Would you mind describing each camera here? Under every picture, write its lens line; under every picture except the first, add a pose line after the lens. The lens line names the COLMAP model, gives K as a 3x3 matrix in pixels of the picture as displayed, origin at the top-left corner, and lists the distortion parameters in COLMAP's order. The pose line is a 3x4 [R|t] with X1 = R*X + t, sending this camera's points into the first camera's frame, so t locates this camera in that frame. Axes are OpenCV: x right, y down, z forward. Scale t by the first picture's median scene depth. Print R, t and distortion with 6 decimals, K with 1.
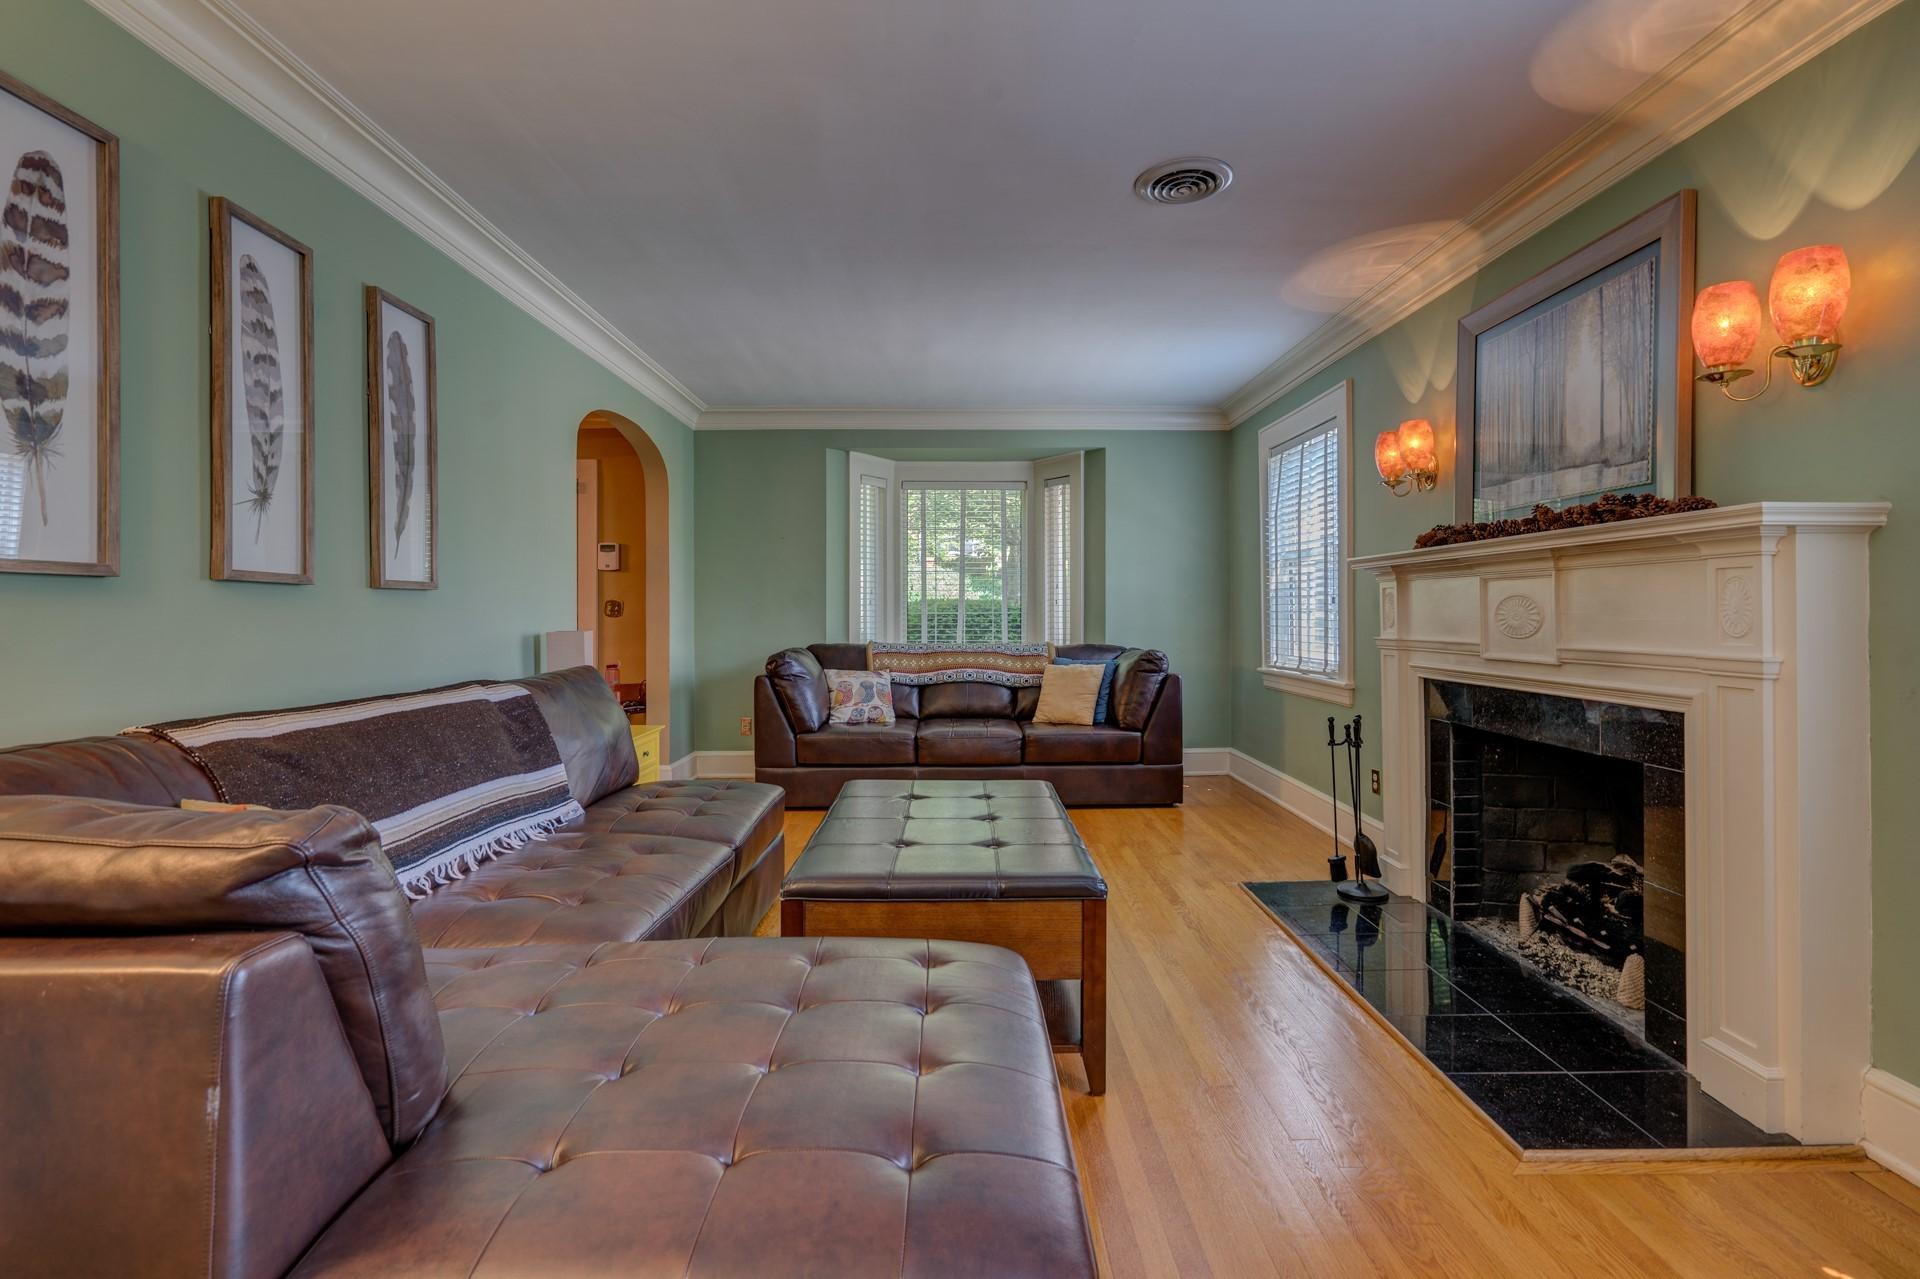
lens RADIAL K [[871.8, 0, 960.2], [0, 871.8, 618.5], [0, 0, 1]] dist [-0.003878, 0.000066]
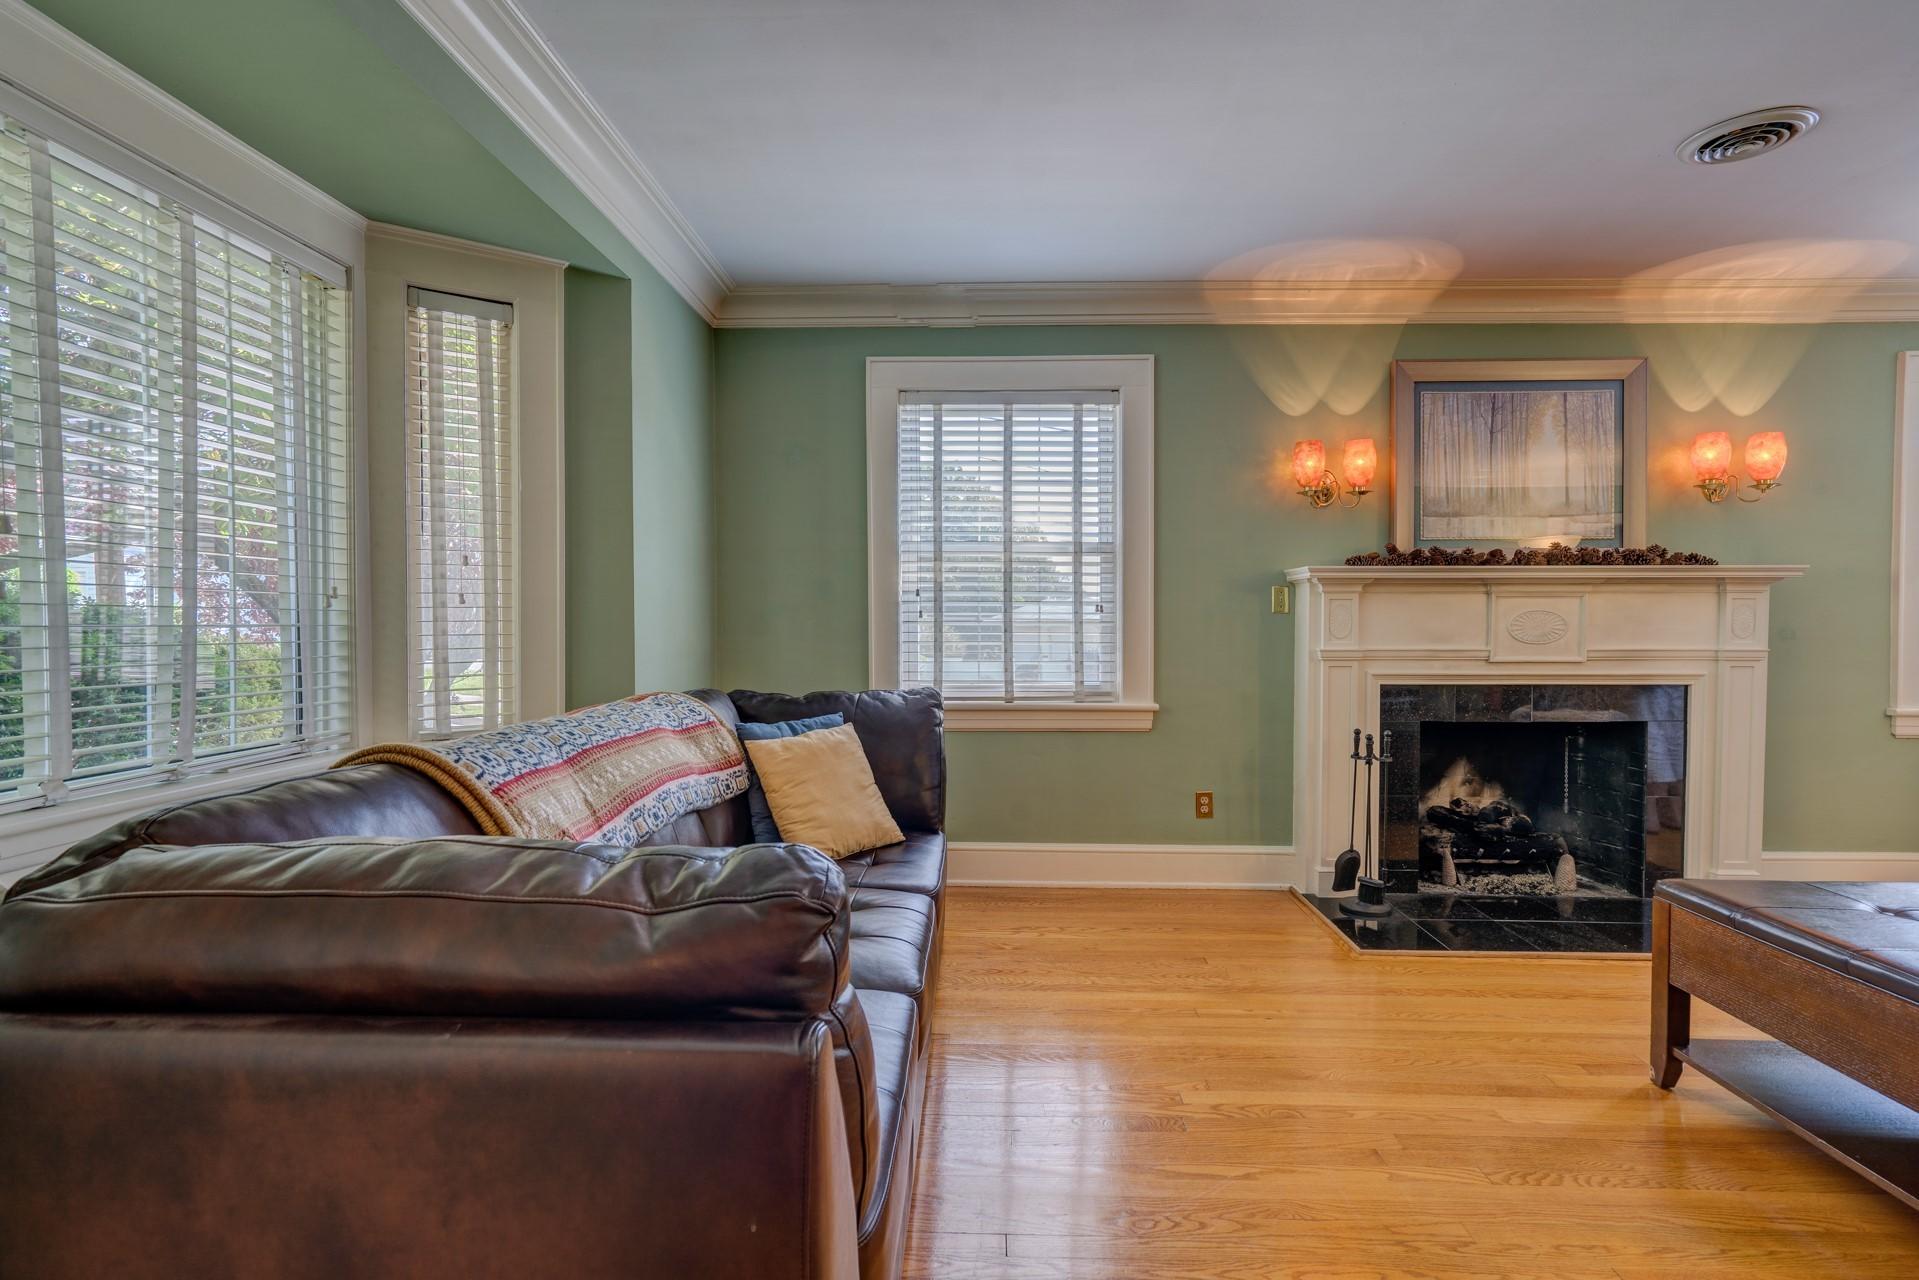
lens RADIAL K [[871.3, 0, 954.9], [0, 871.3, 647.4], [0, 0, 1]] dist [-0.003878, 0.000066]
pose [[0.048909, -0.031105, 0.998319, -0.615132], [0.008195, 0.999494, 0.030740, -0.016461], [-0.998770, 0.006678, 0.049139, 1.617691]]
